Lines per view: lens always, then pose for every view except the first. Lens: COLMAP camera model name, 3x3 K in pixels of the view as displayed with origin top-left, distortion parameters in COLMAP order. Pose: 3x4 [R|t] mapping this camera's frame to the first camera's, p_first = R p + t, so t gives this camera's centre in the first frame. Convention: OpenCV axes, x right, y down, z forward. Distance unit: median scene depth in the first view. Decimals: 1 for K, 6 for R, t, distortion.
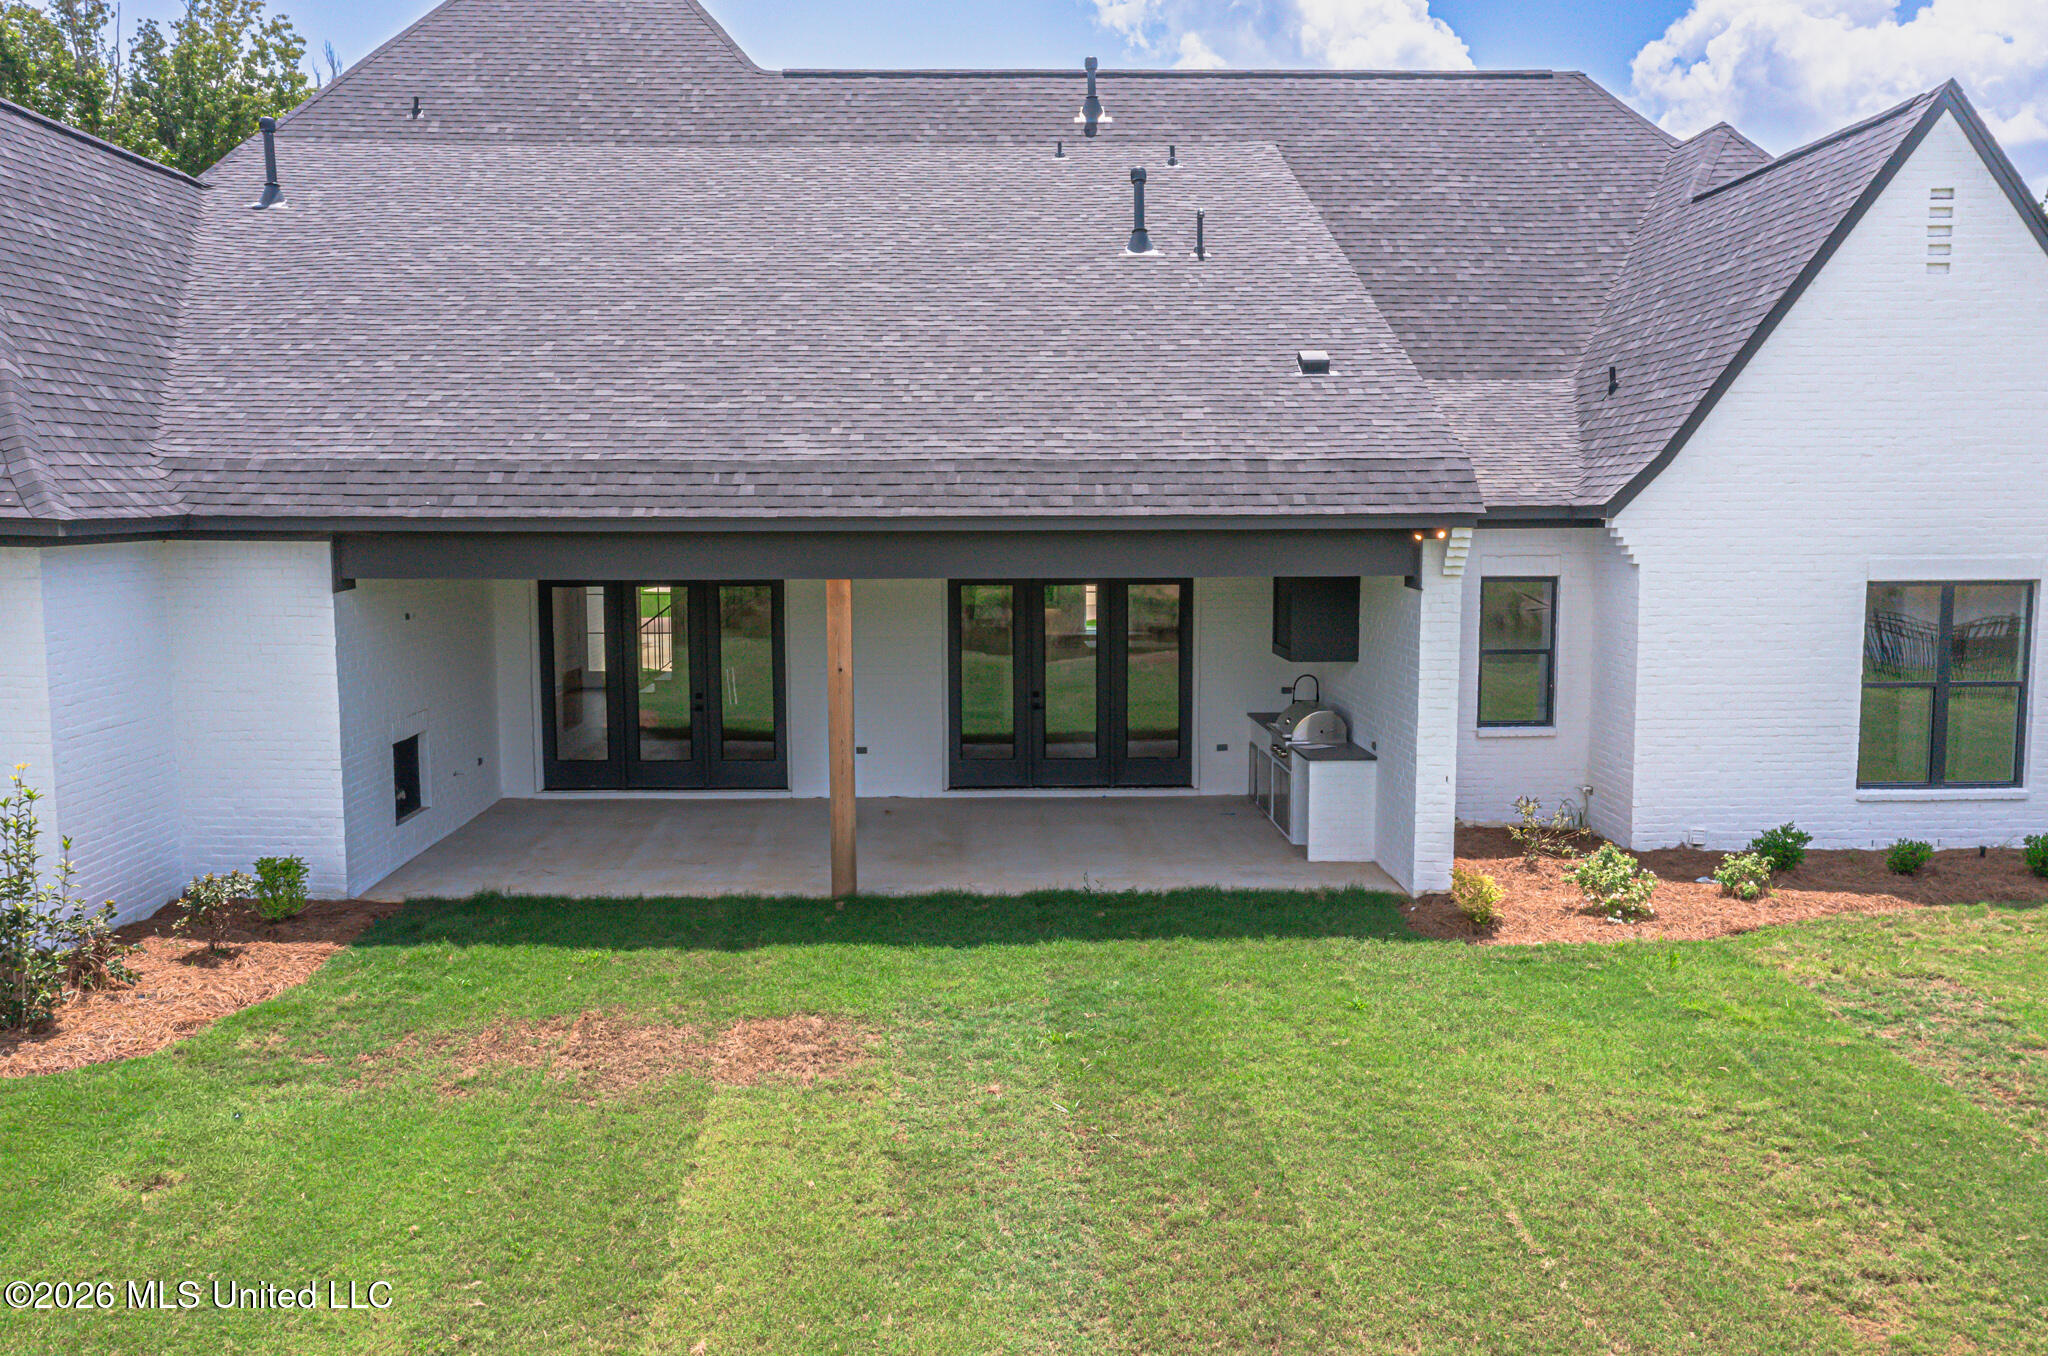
lens RADIAL K [[1655.5, 0, 1026.4], [0, 1655.5, 676.4], [0, 0, 1]] dist [-0.002470, -0.000664]
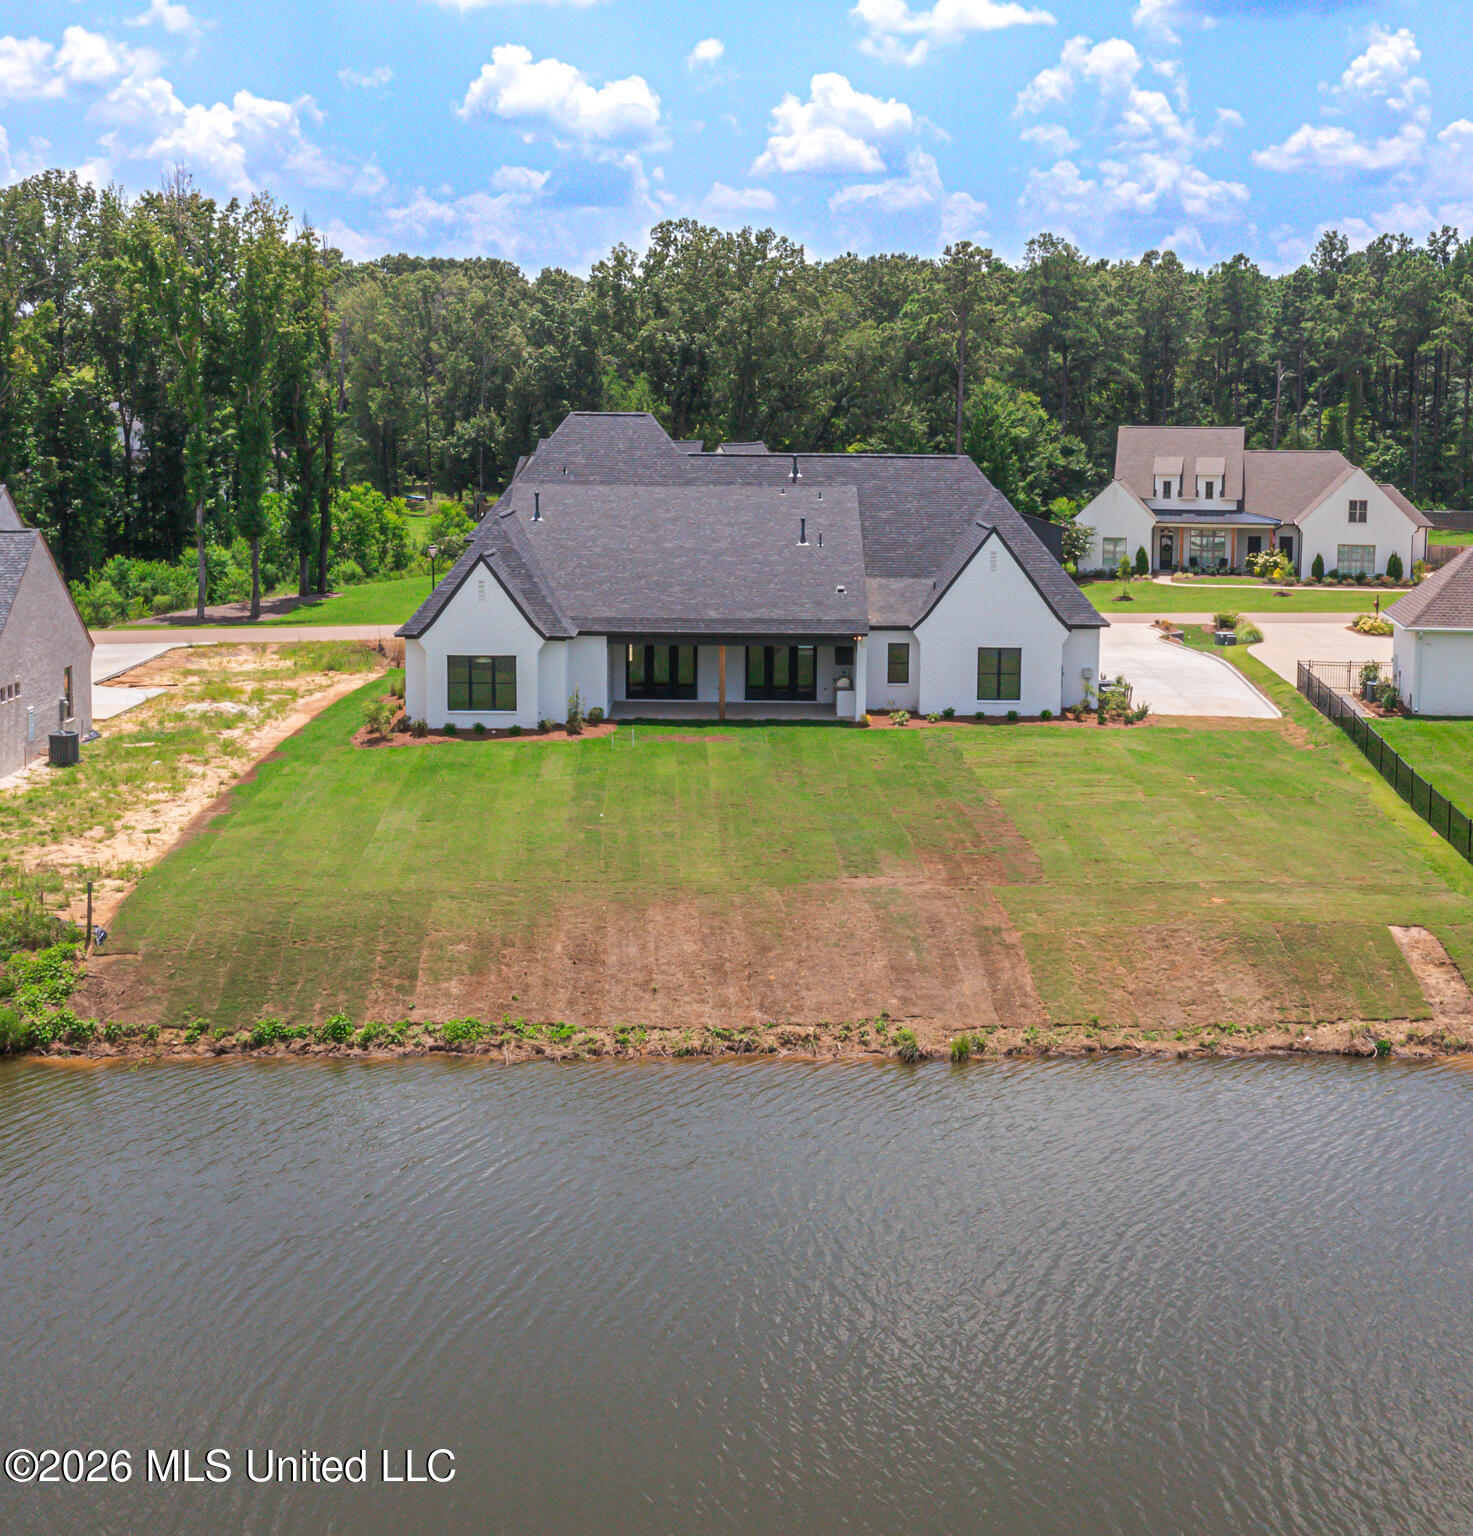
lens RADIAL K [[1462.6, 0, 738.1], [0, 1462.6, 769.9], [0, 0, 1]] dist [-0.001680, 0.000000]
pose [[0.999242, 0.016558, -0.035229, 0.060072], [-0.013729, 0.996773, 0.079085, -0.034134], [0.036425, -0.078541, 0.996245, -2.504976]]
